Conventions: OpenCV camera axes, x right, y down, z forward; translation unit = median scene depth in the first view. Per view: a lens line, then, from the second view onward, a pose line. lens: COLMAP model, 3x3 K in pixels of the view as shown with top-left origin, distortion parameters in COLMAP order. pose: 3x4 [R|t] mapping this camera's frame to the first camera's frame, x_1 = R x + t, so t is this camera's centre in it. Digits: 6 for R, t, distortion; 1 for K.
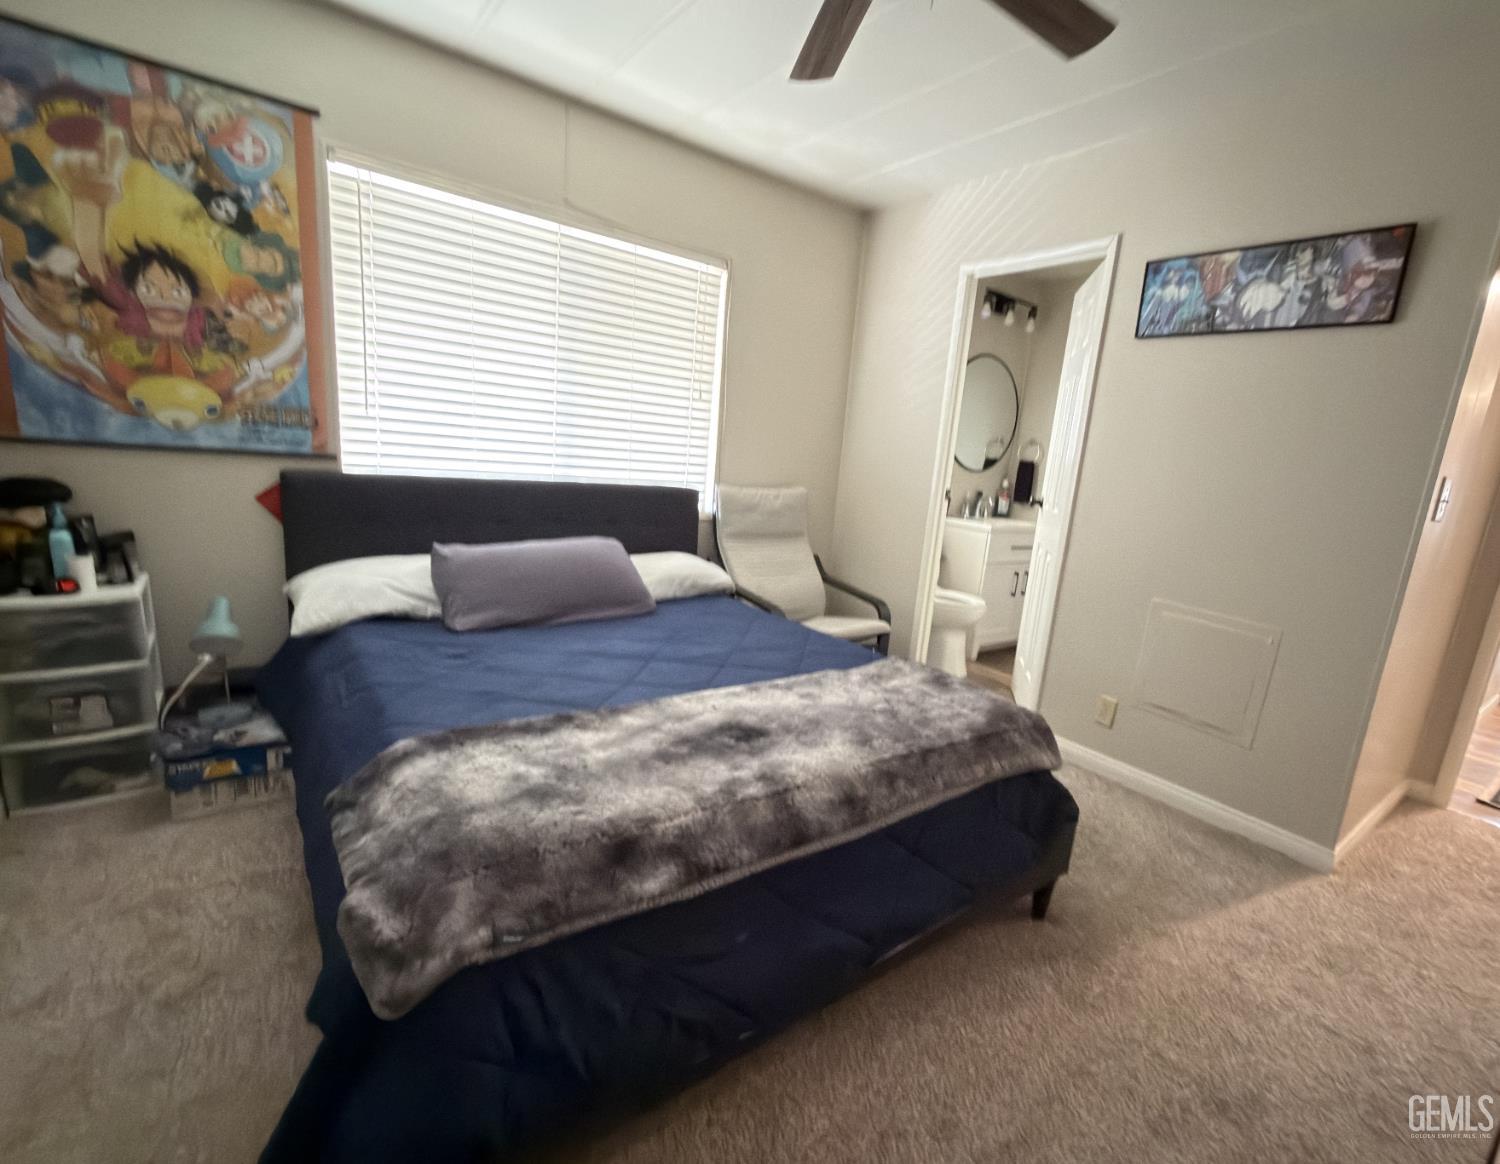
lens RADIAL K [[695.1, 0, 755.9], [0, 695.1, 596.6], [0, 0, 1]] dist [-0.004177, -0.001027]
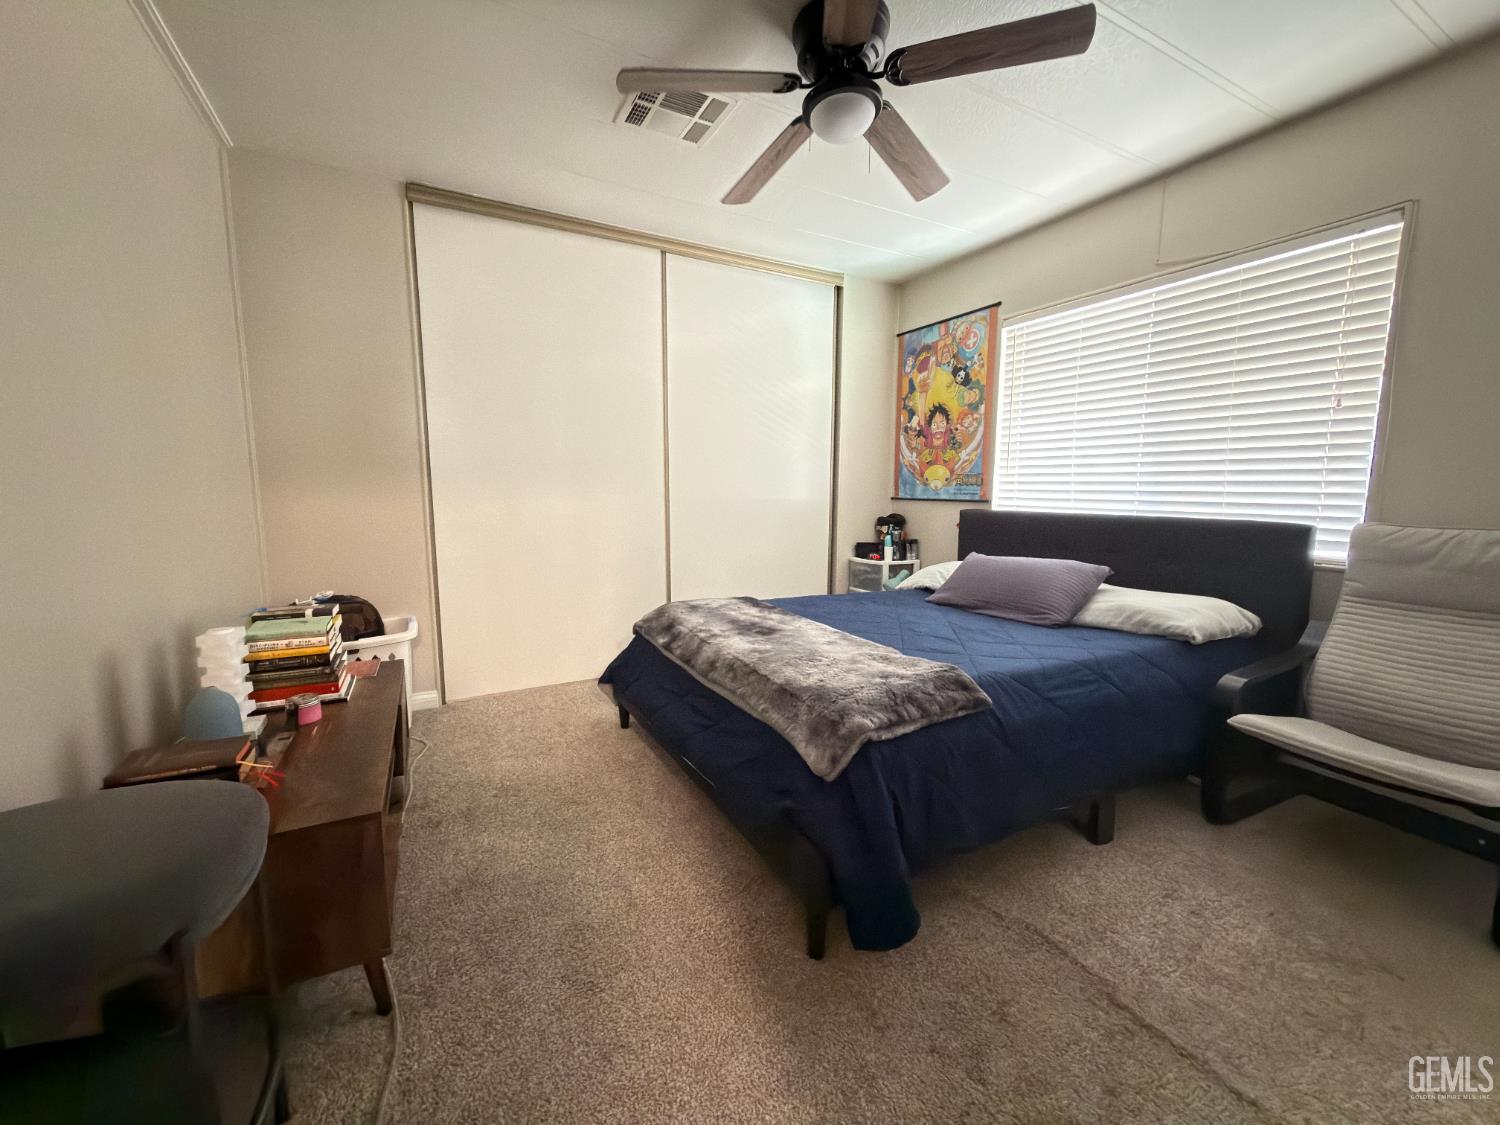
lens RADIAL K [[598.6, 0, 752.4], [0, 598.6, 557.3], [0, 0, 1]] dist [-0.000787, 0.000725]
pose [[-0.143396, 0.028685, -0.989250, 1.002358], [-0.224031, 0.972691, 0.060679, -0.042008], [0.963975, 0.230324, -0.133054, 0.799182]]
